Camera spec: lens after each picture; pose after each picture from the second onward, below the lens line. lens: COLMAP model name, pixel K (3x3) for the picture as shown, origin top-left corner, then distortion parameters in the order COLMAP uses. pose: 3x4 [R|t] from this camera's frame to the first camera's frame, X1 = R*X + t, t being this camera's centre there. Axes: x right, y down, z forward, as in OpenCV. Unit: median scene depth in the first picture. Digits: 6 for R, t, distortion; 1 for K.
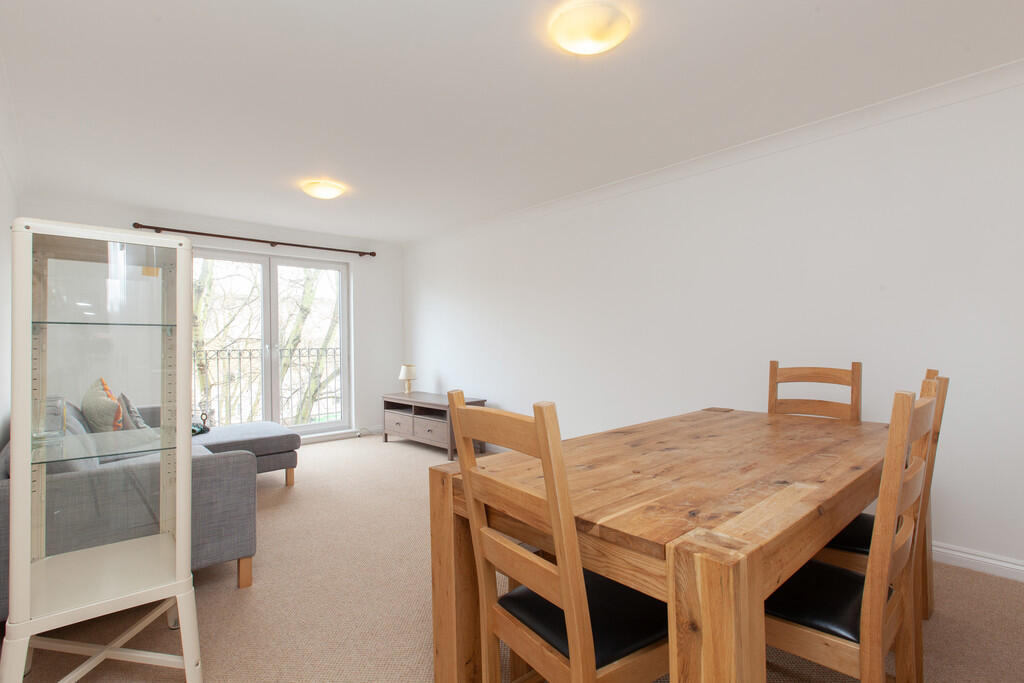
lens RADIAL K [[468.2, 0, 513.2], [0, 468.2, 338.8], [0, 0, 1]] dist [-0.001328, -0.000528]
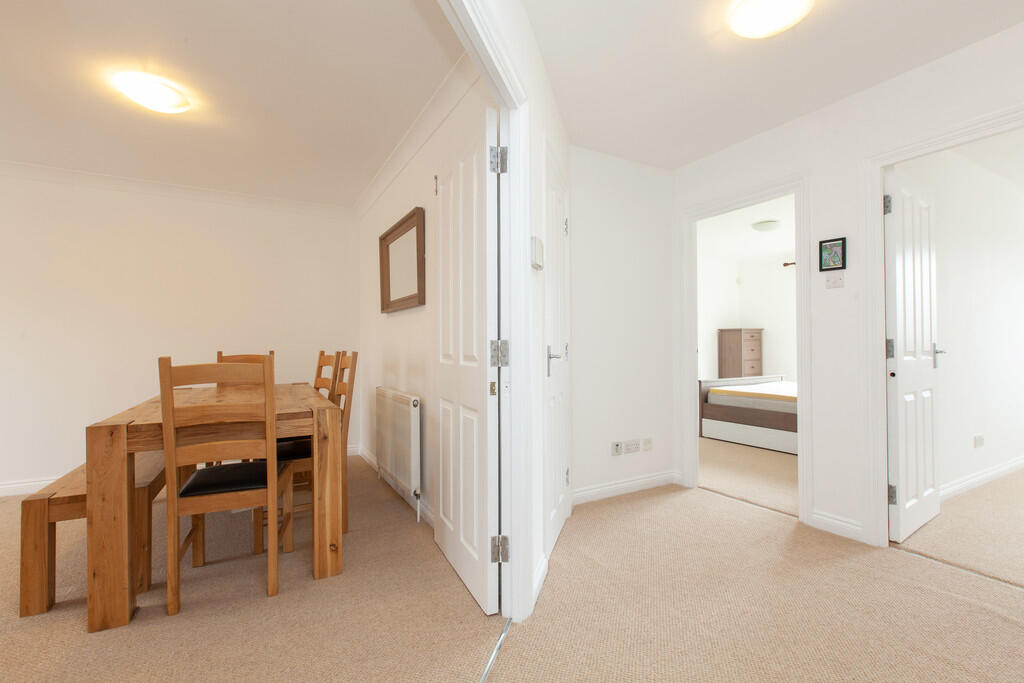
lens RADIAL K [[468.2, 0, 512.3], [0, 468.2, 343.1], [0, 0, 1]] dist [-0.001328, -0.000528]
pose [[0.209626, 0.018224, 0.977612, -1.716455], [-0.001479, 0.999831, -0.018322, 0.118688], [-0.977781, 0.002395, 0.209617, -0.495490]]
